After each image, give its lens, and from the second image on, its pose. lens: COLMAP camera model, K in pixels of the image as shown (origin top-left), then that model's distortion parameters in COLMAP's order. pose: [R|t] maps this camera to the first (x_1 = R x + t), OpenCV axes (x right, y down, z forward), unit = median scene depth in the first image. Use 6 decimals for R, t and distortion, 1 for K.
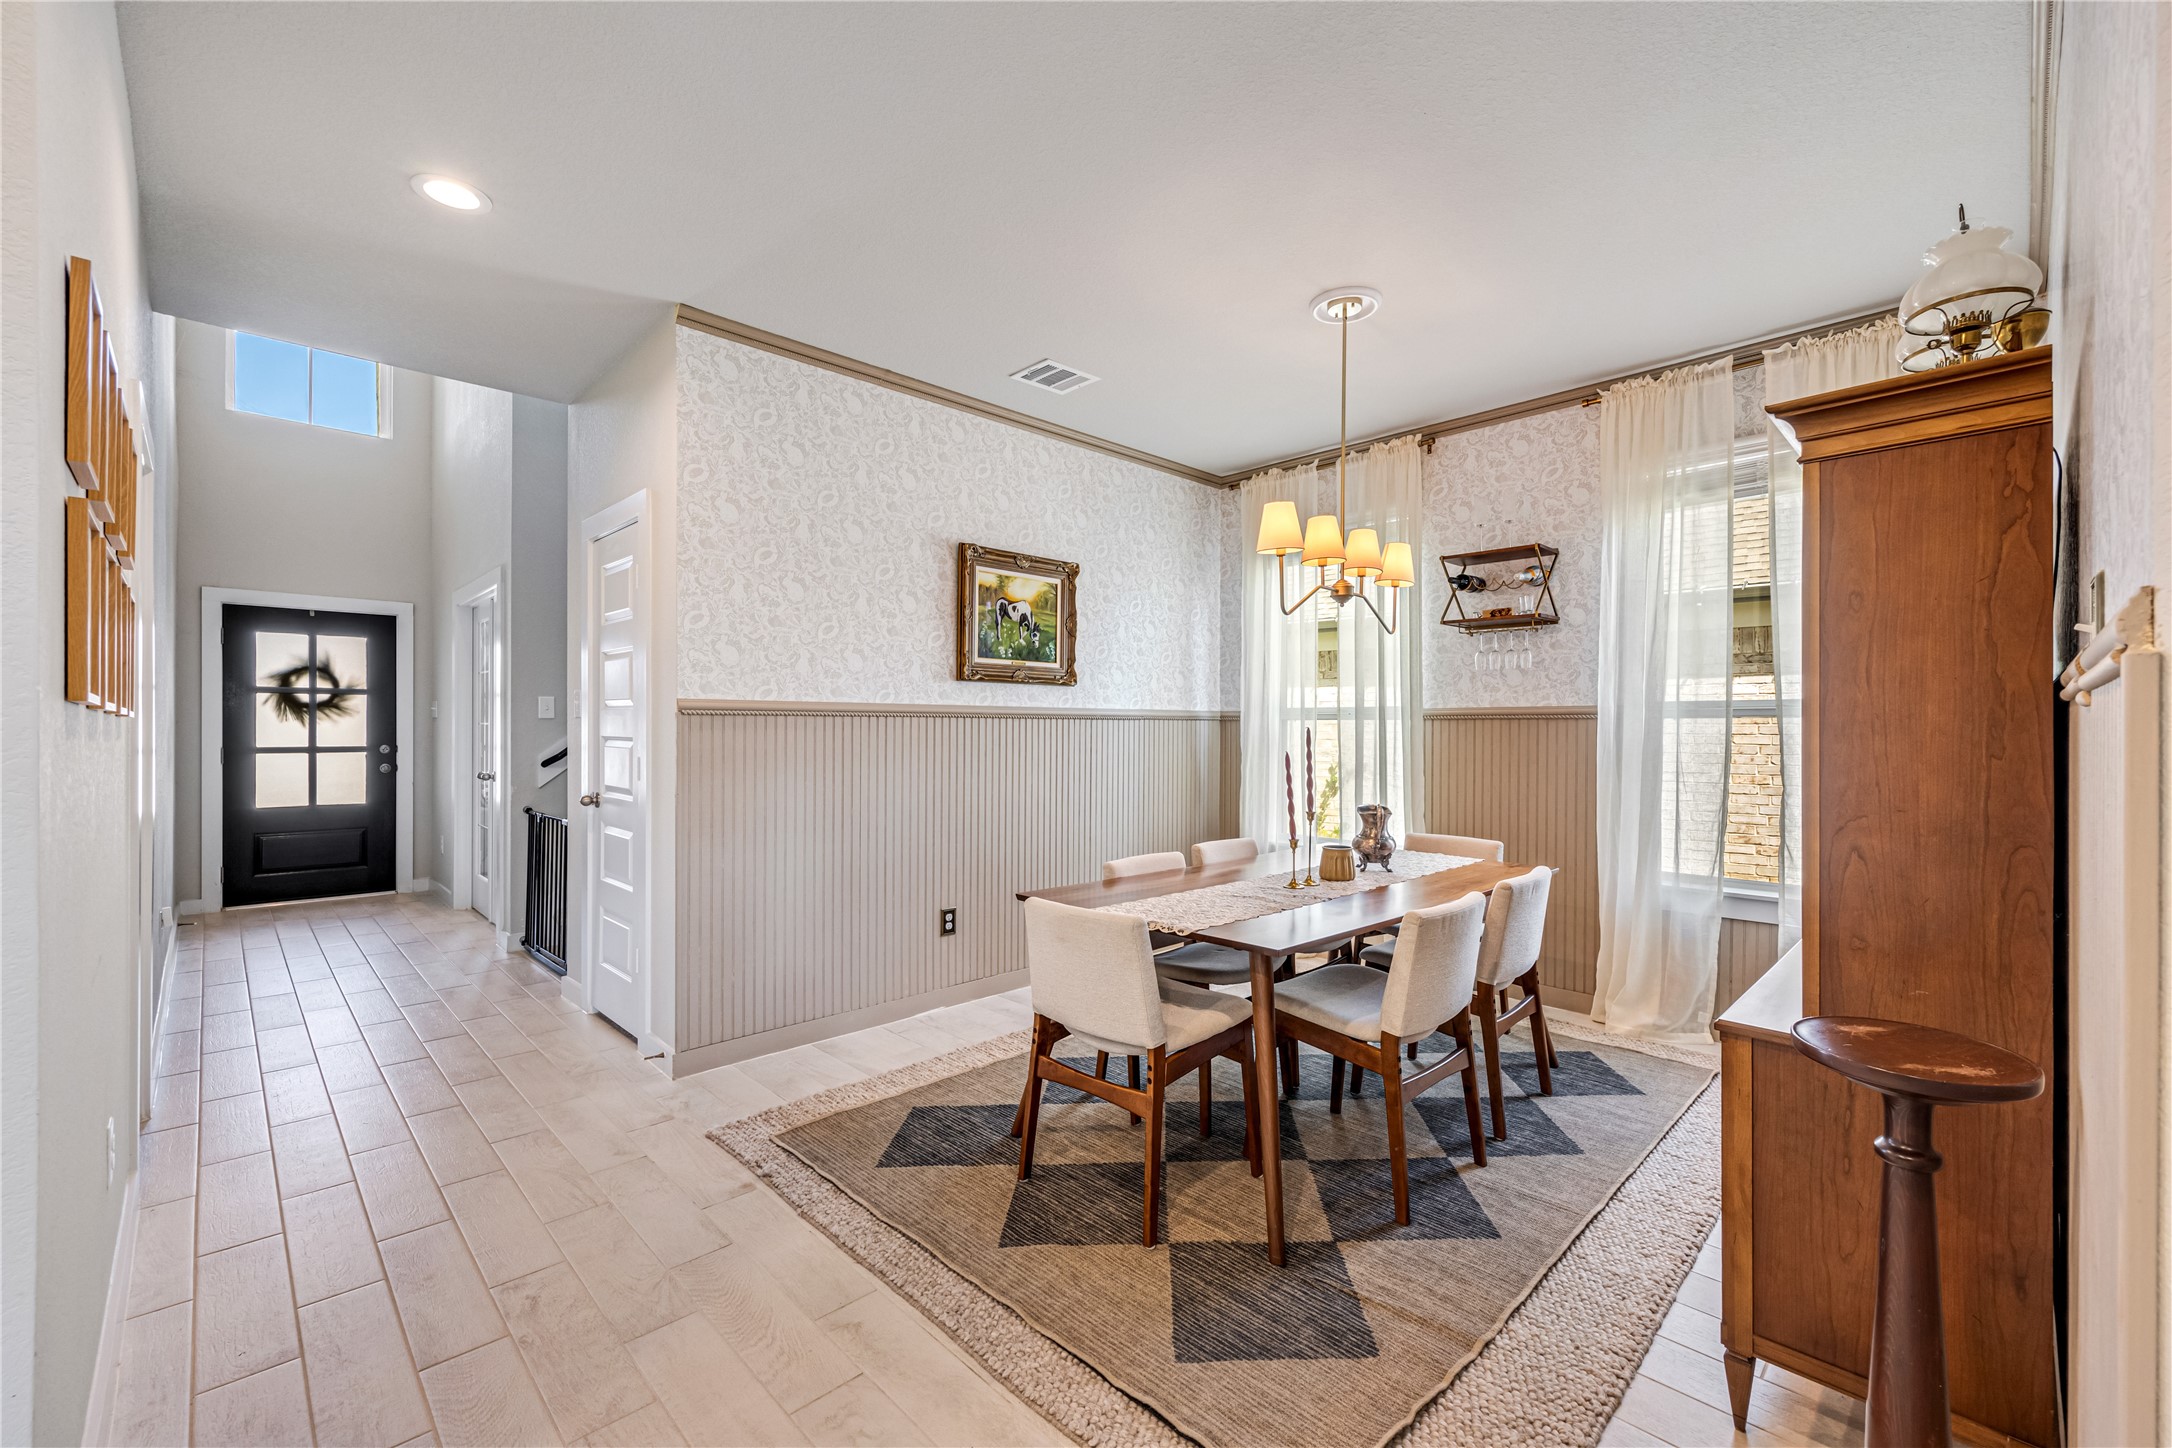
lens RADIAL K [[887.1, 0, 1078.8], [0, 887.1, 732.9], [0, 0, 1]] dist [-0.001564, -0.000162]
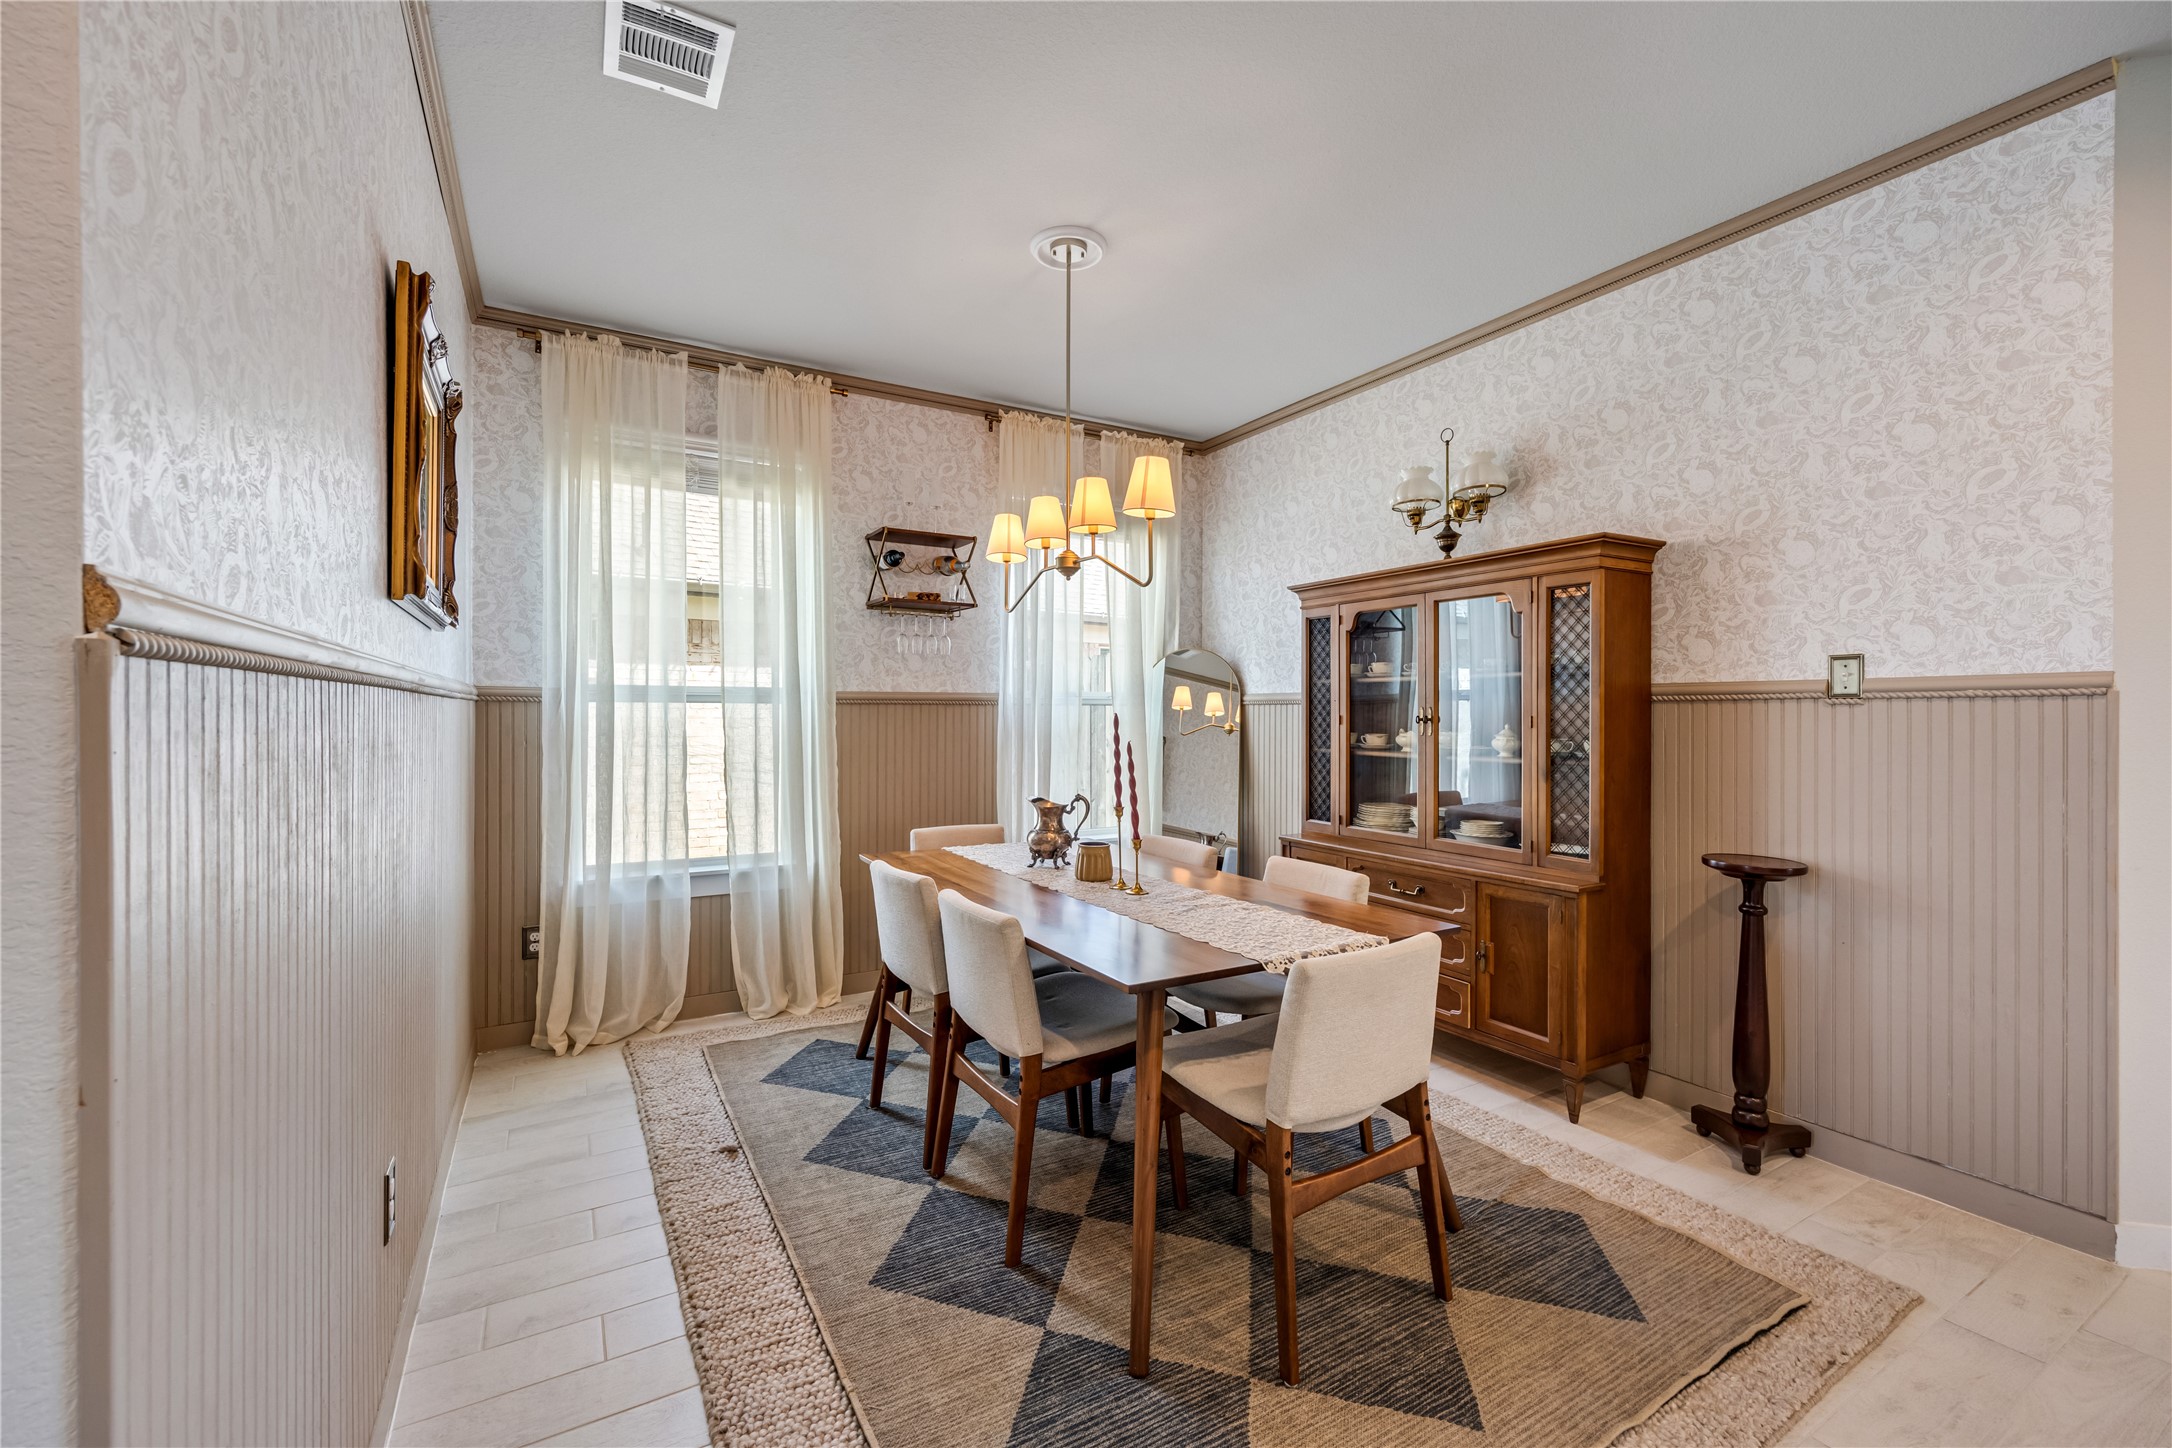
lens RADIAL K [[899.2, 0, 1084.1], [0, 899.2, 711.4], [0, 0, 1]] dist [0.000953, -0.000037]
pose [[0.237522, -0.000724, 0.971382, -0.443655], [0.004995, 0.999987, -0.000476, -0.006009], [-0.971369, 0.004965, 0.237523, 0.570665]]
